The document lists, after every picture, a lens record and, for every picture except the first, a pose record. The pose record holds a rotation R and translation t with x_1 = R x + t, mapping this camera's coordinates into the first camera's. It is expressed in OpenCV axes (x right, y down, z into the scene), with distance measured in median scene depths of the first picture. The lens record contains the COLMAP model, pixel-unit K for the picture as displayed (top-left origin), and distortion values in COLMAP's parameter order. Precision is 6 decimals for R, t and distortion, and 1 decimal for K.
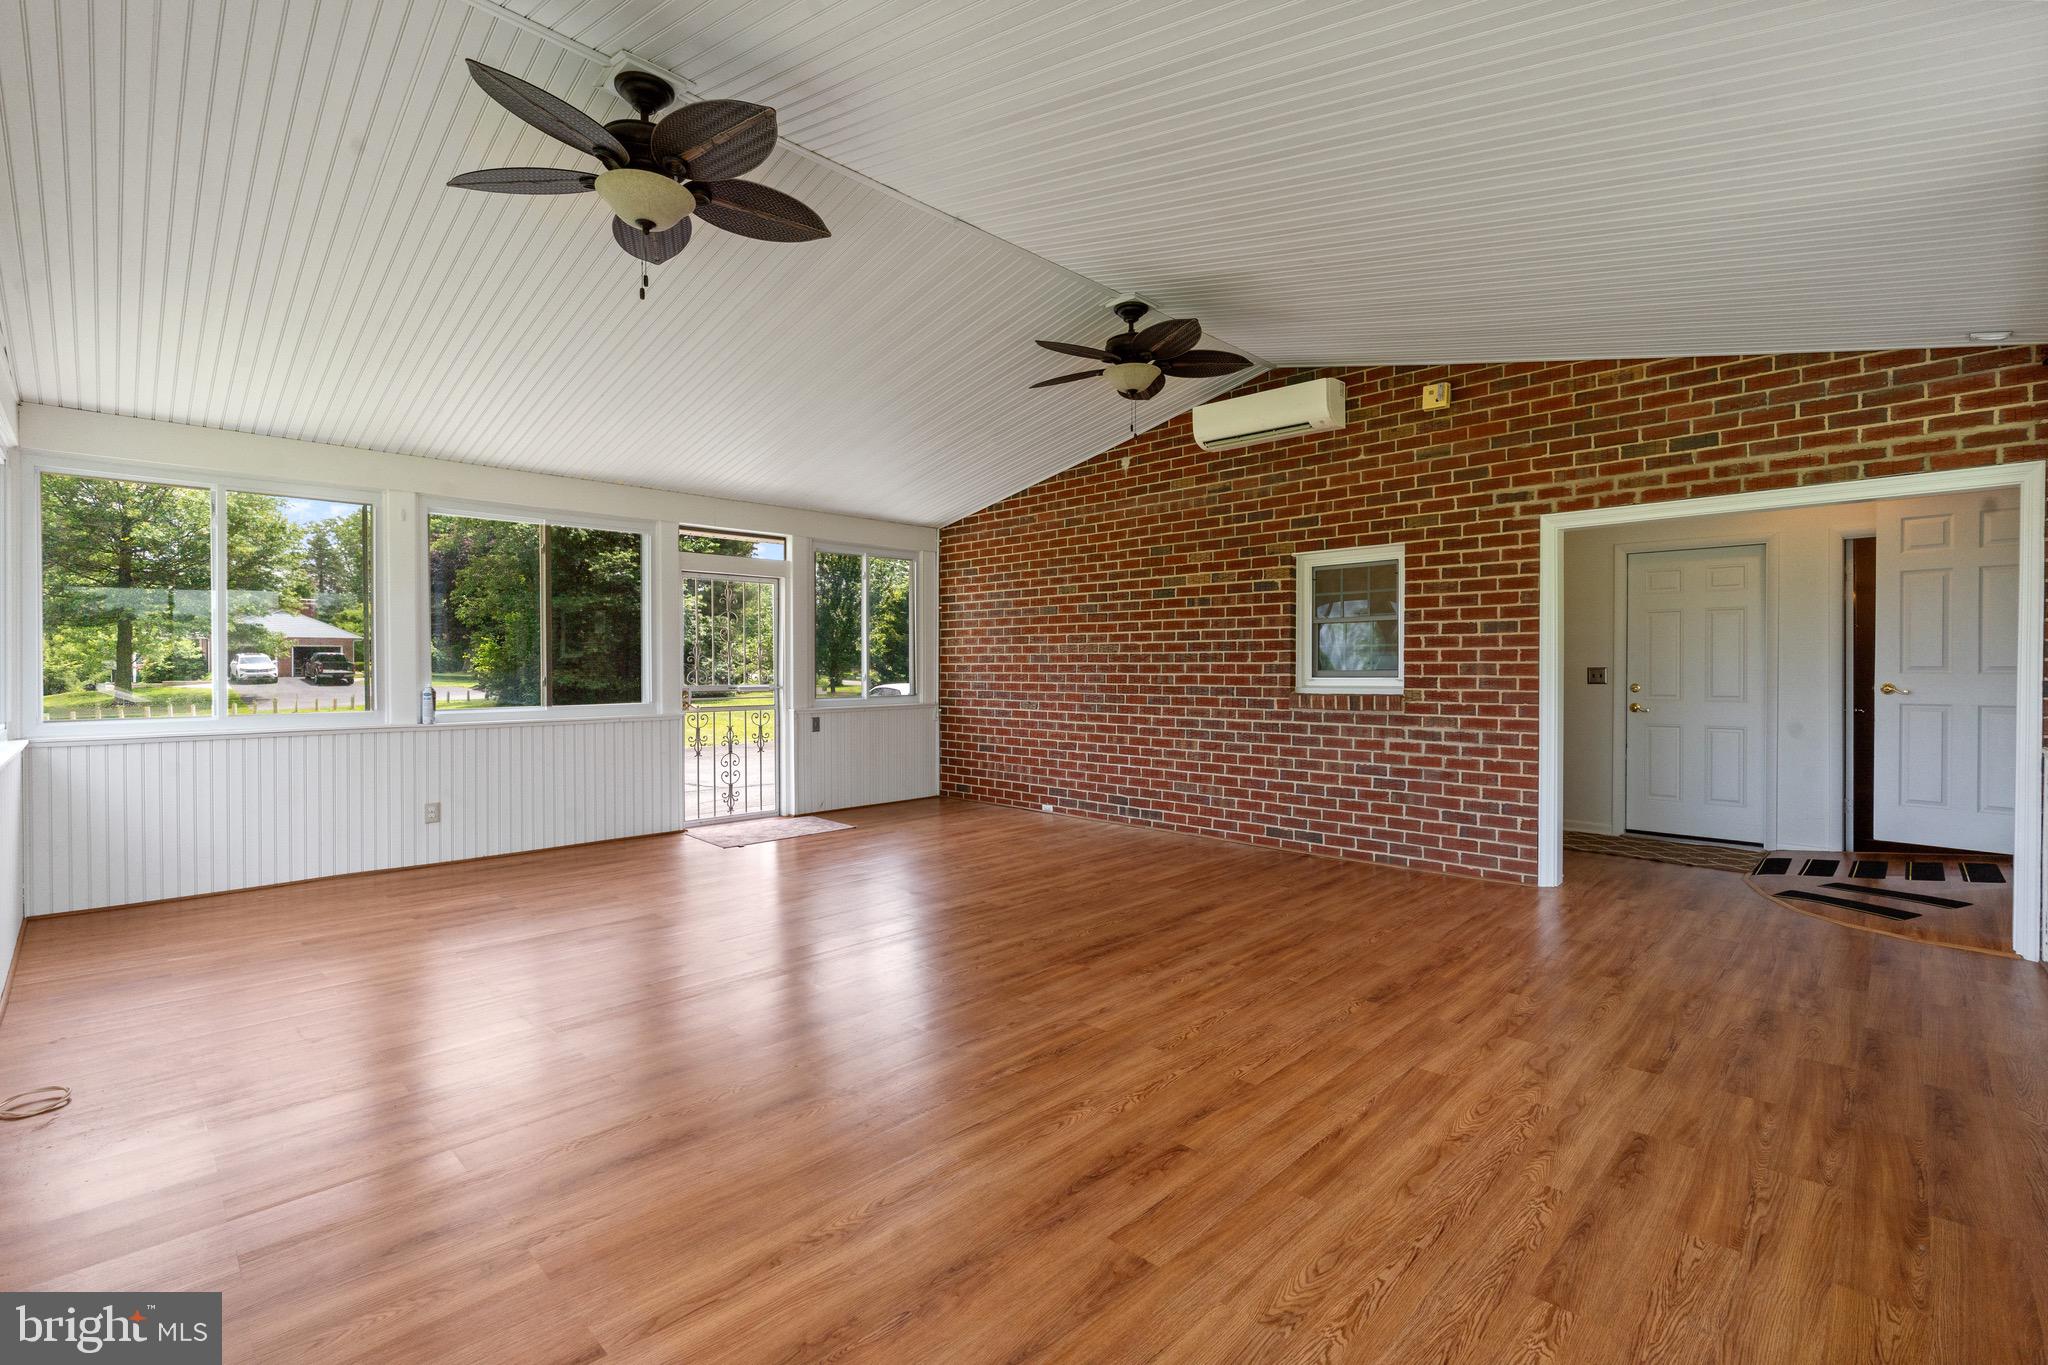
lens RADIAL K [[913.2, 0, 1024.0], [0, 913.2, 682.5], [0, 0, 1]] dist [-0.000404, 0.000052]
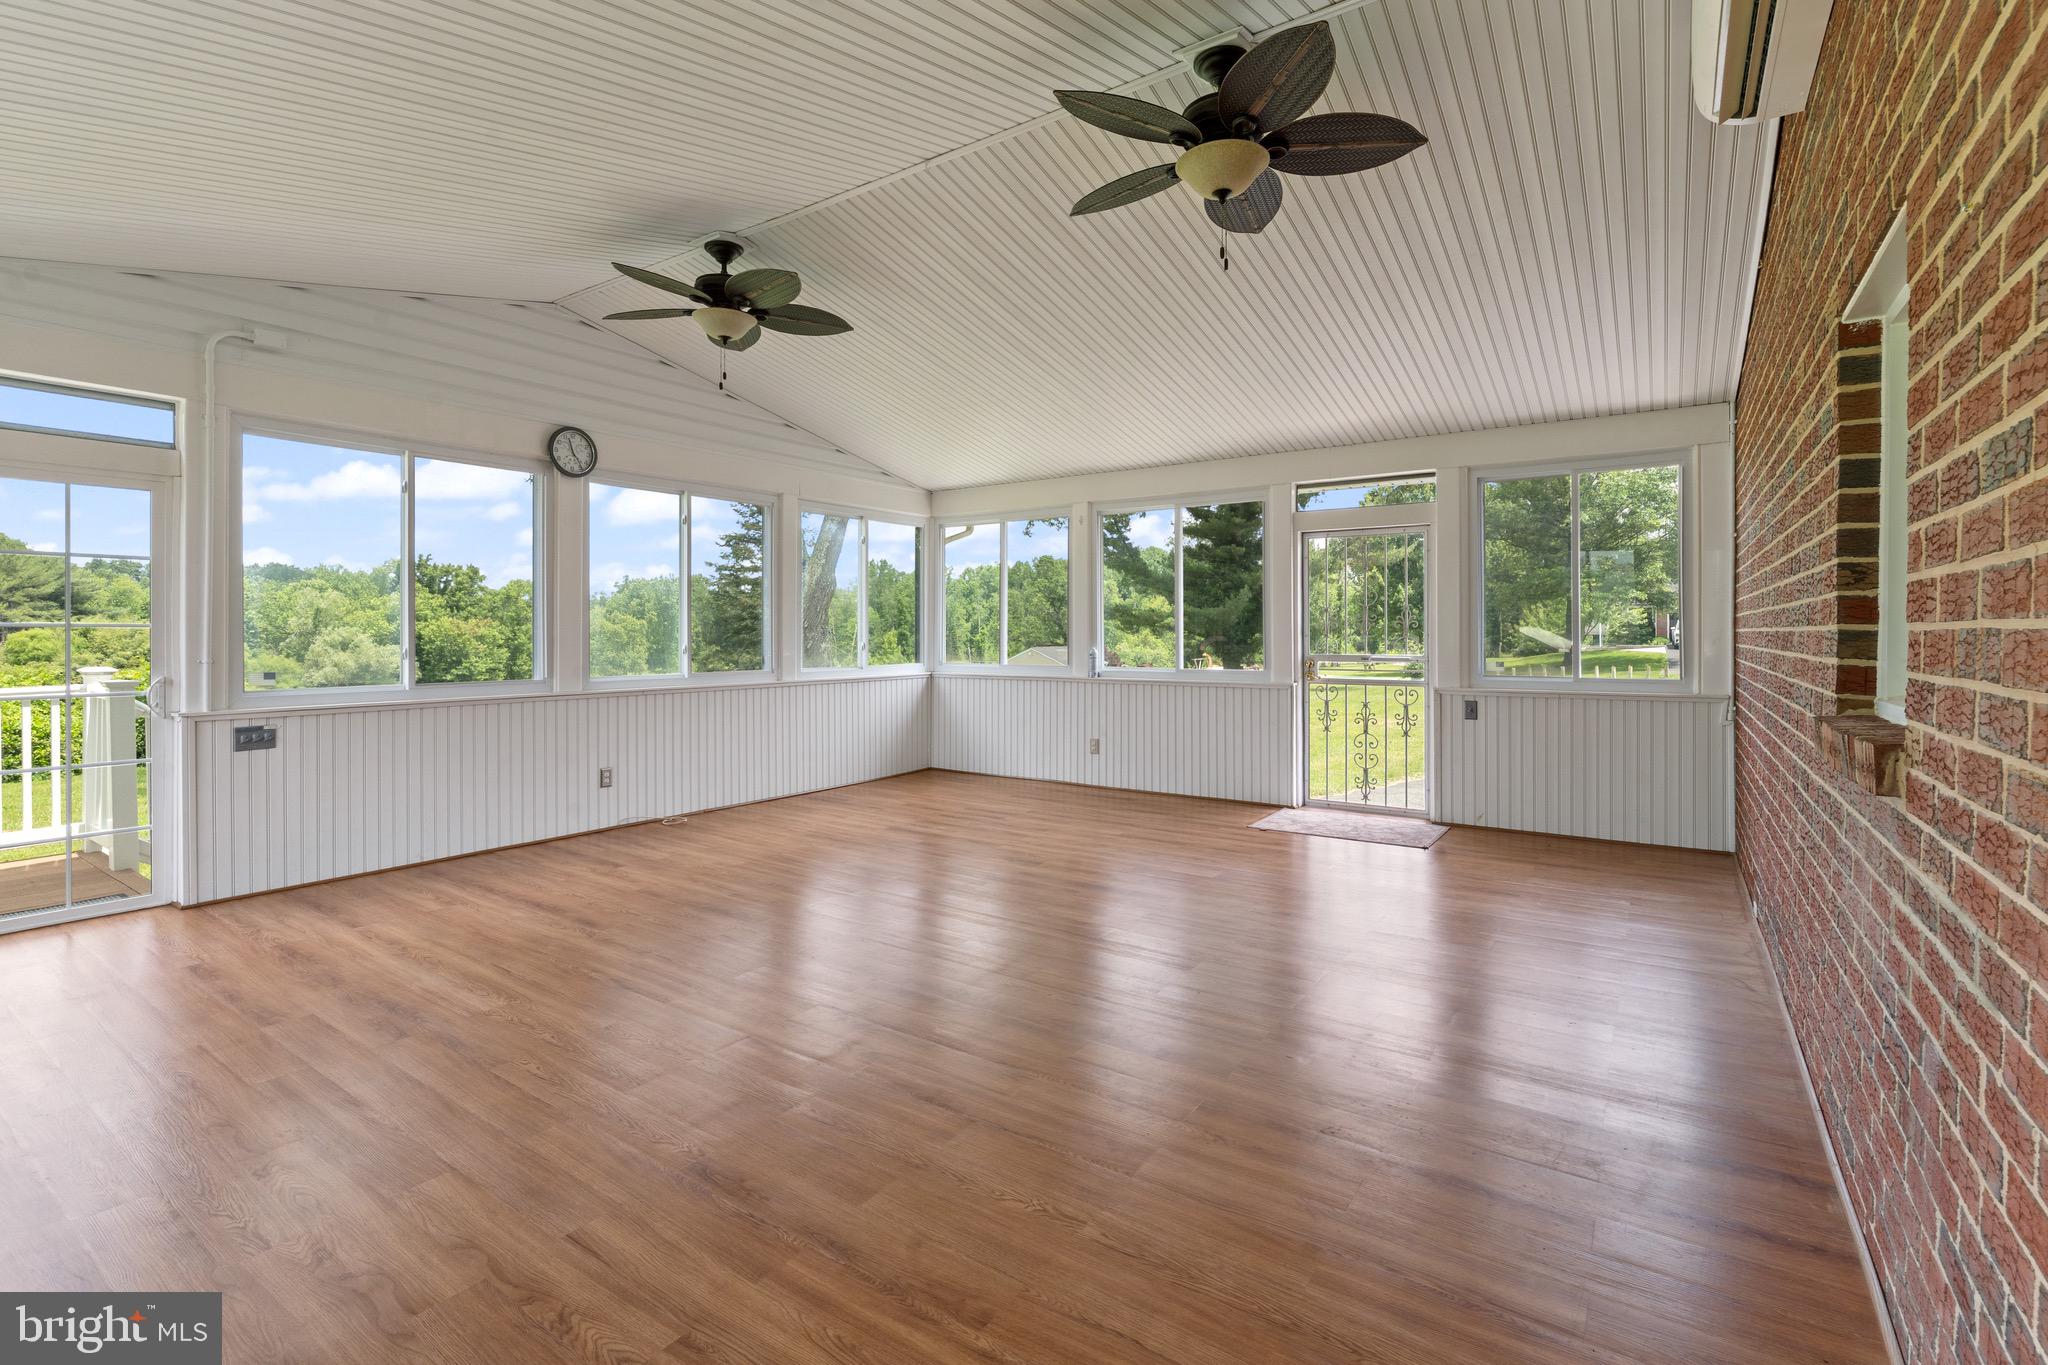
lens RADIAL K [[921.5, 0, 1015.8], [0, 921.5, 655.3], [0, 0, 1]] dist [-0.000708, -0.000108]
pose [[0.160913, 0.025406, -0.986642, 0.532124], [-0.017137, 0.999590, 0.022945, -0.012432], [0.986820, 0.013216, 0.161283, 0.569997]]
